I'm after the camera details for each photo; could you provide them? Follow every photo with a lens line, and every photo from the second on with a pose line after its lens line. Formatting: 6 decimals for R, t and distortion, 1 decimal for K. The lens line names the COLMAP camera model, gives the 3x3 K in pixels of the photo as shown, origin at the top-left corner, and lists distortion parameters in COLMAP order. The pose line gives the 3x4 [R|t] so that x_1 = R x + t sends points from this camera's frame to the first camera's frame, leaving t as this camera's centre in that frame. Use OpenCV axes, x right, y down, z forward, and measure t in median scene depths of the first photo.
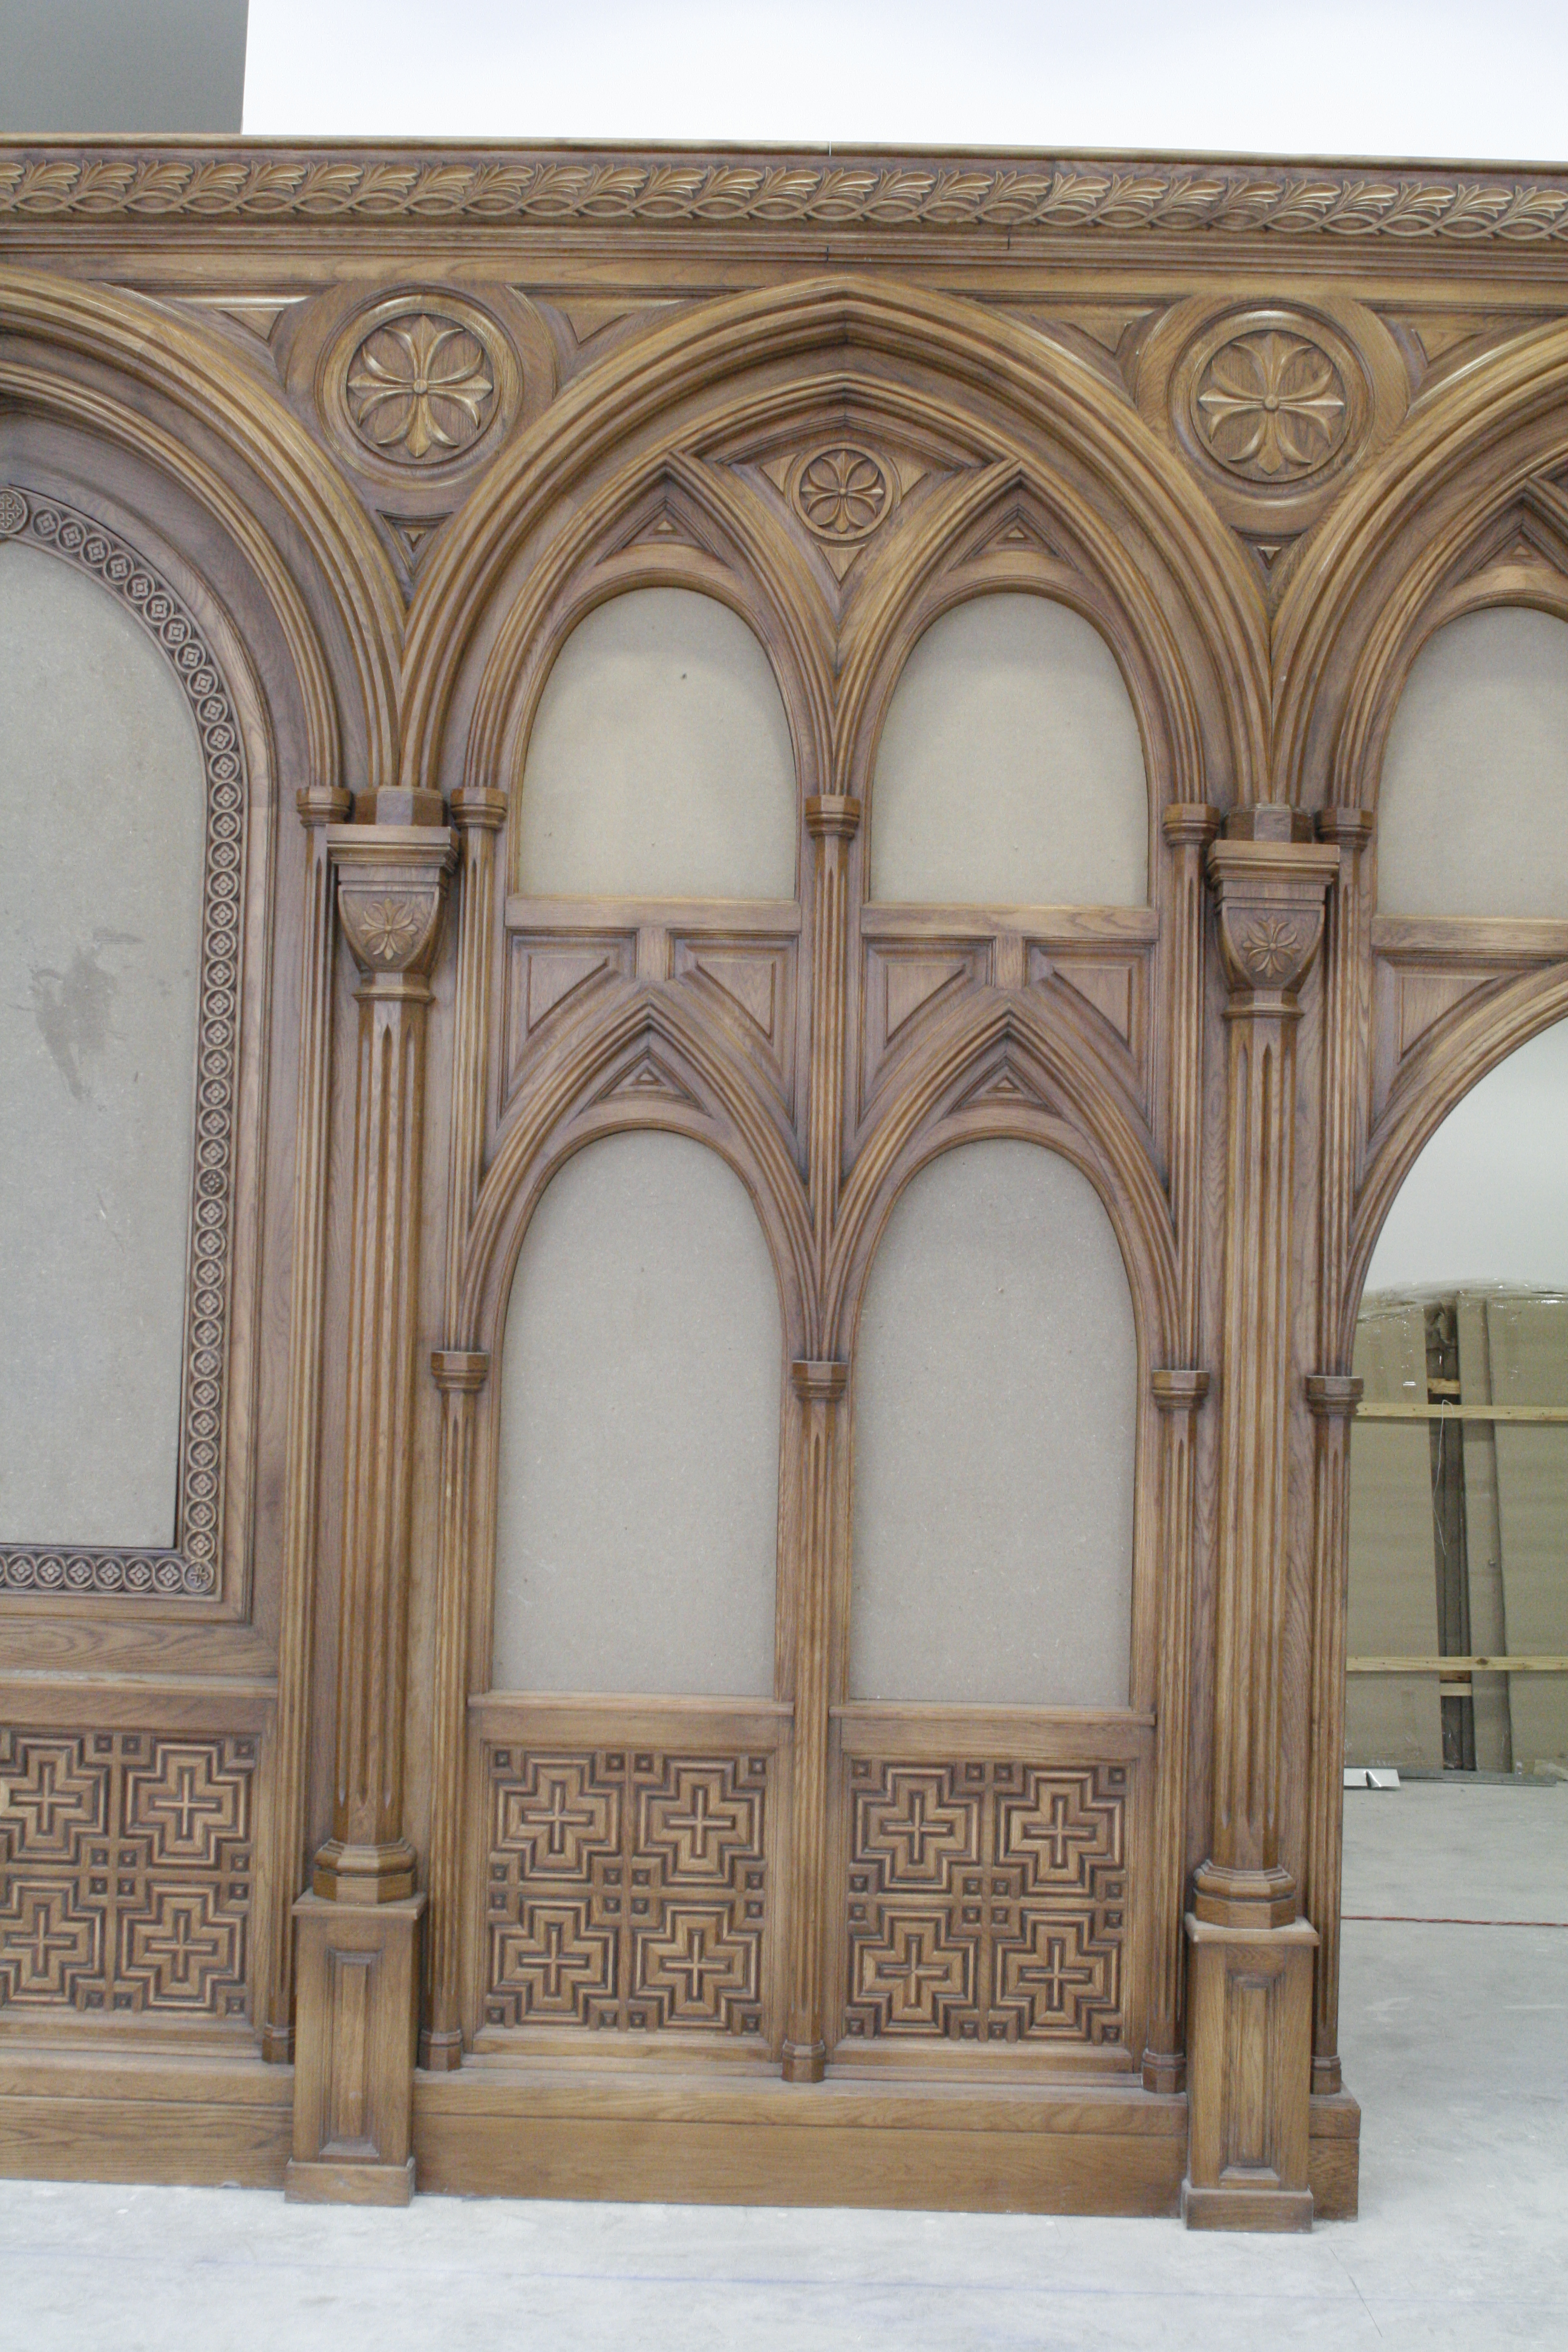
lens RADIAL K [[1996.4, 0, 853.7], [0, 1996.4, 1204.7], [0, 0, 1]] dist [-0.009074, 0.016314]
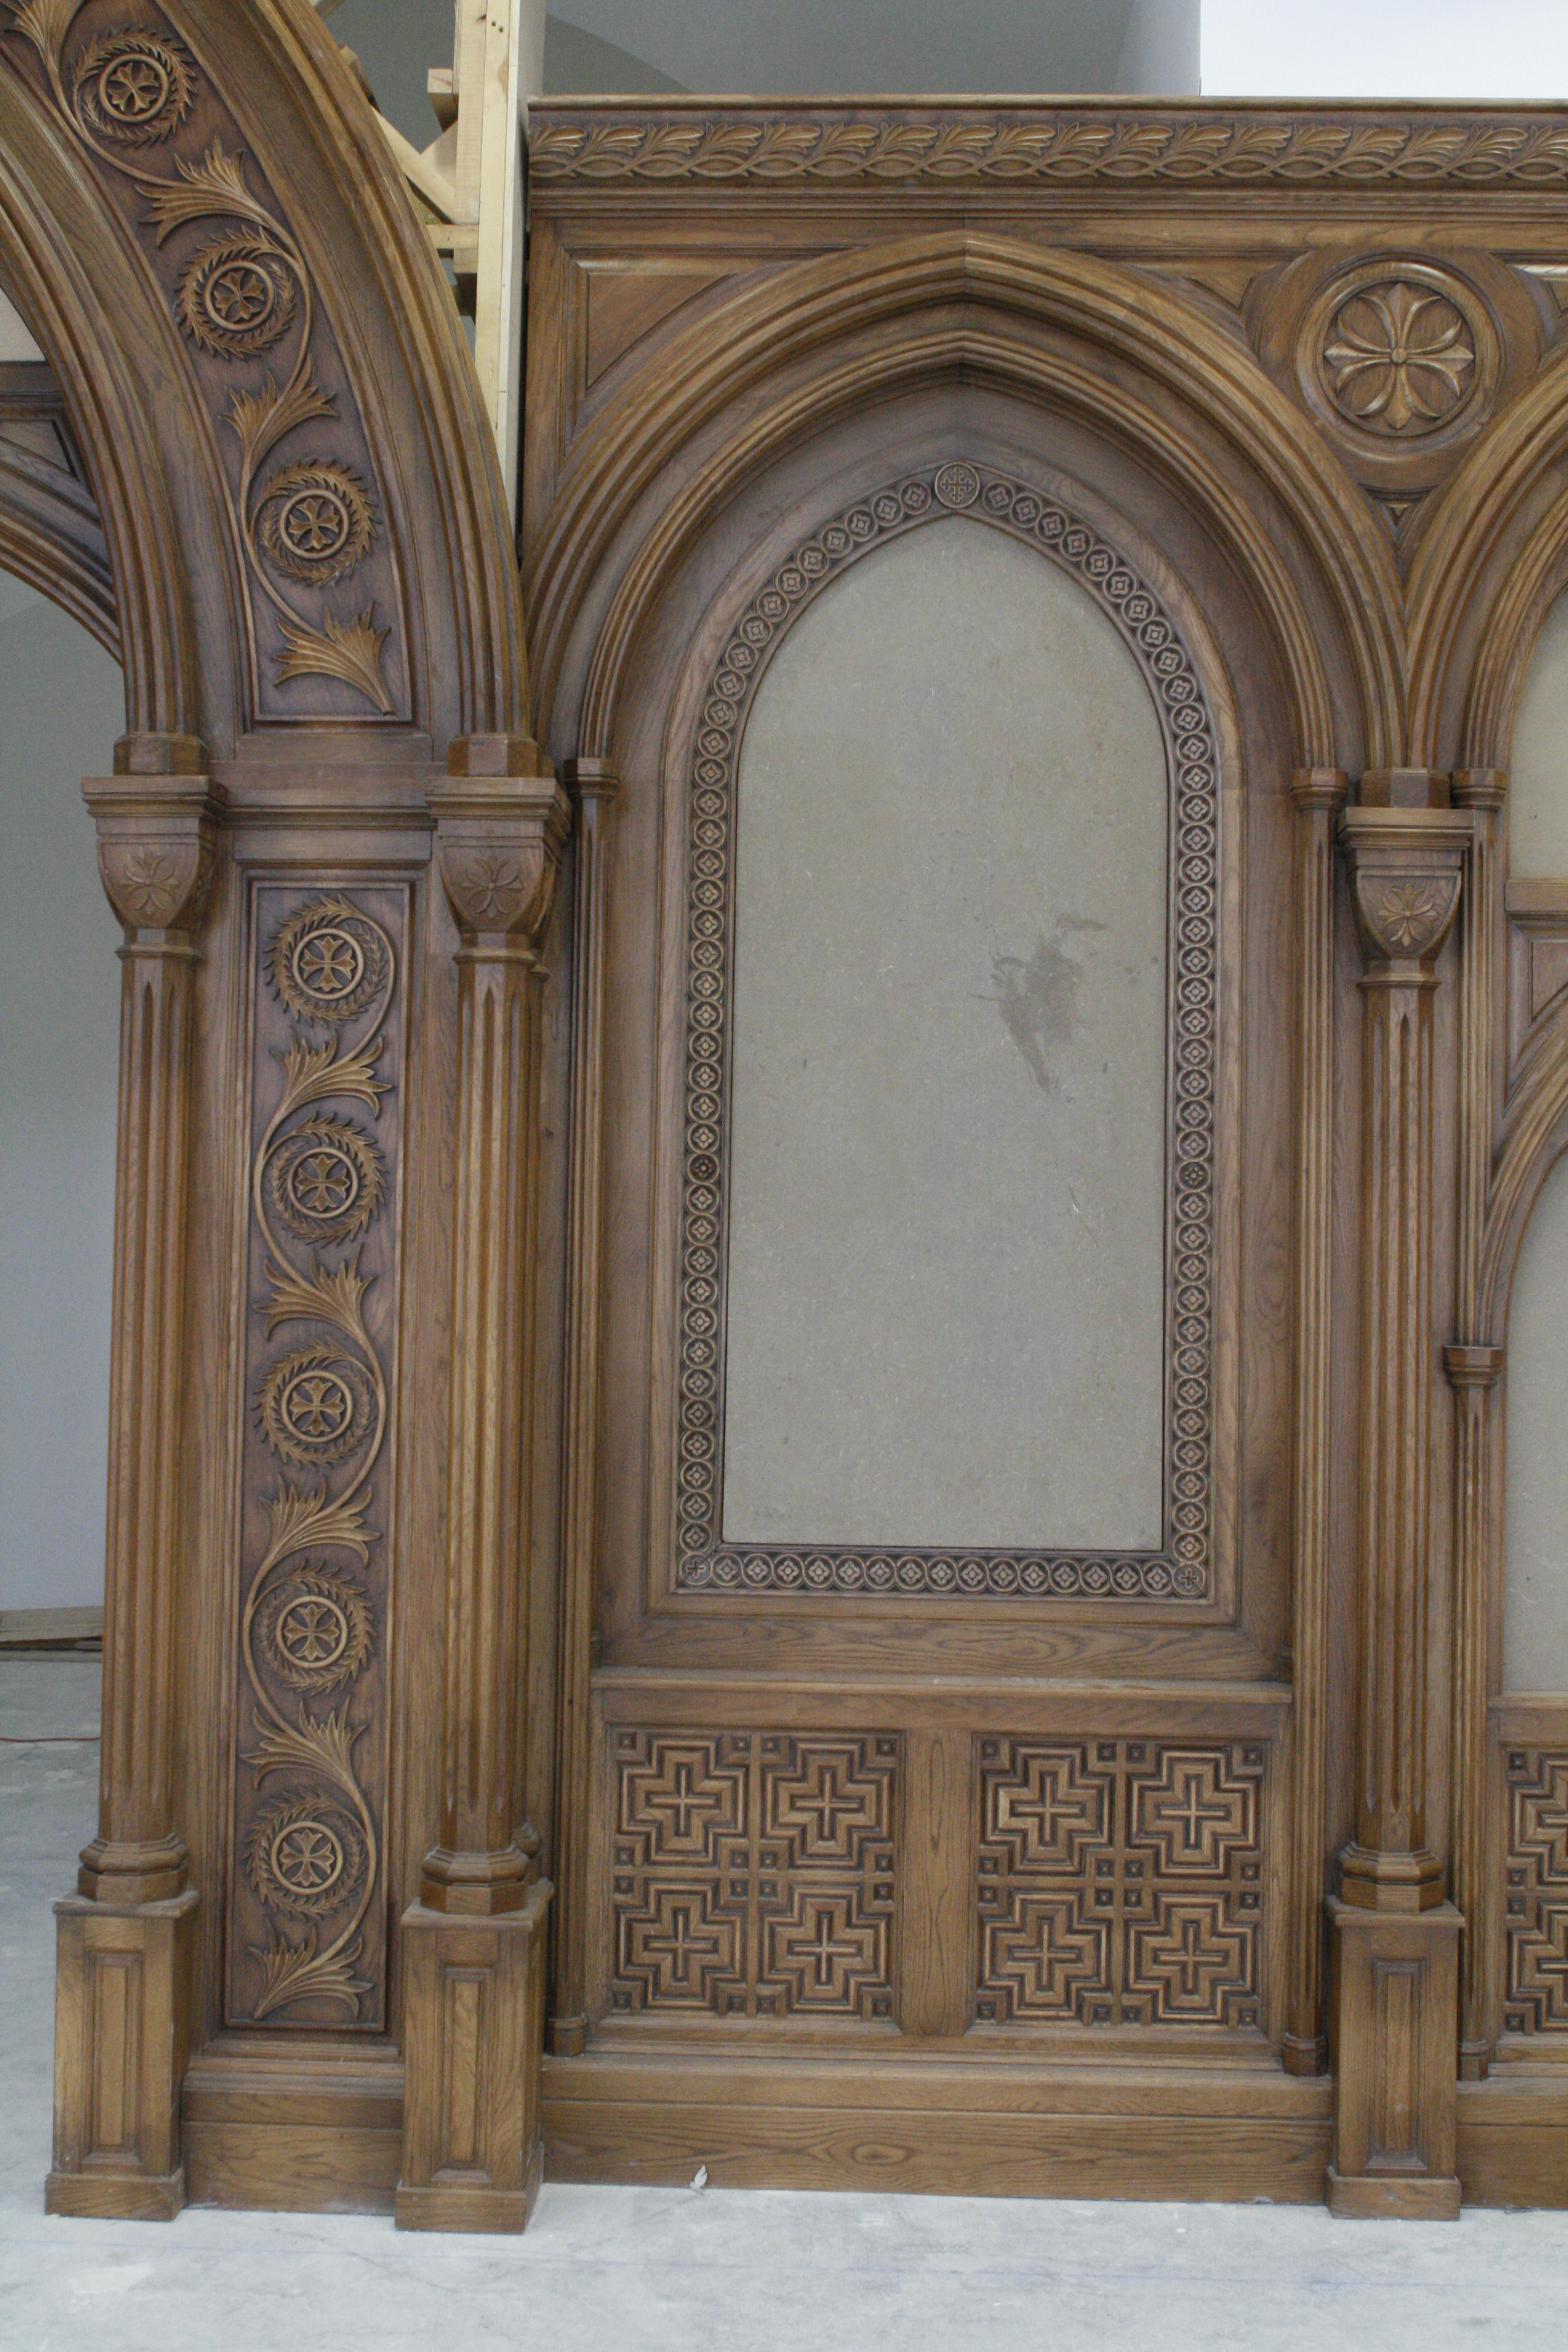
lens RADIAL K [[1996.4, 0, 774.0], [0, 1996.4, 1195.6], [0, 0, 1]] dist [-0.009074, 0.016314]
pose [[0.999792, -0.008490, 0.018538, -0.552569], [0.008347, 0.999935, 0.007759, -0.010694], [-0.018603, -0.007602, 0.999798, 0.029614]]
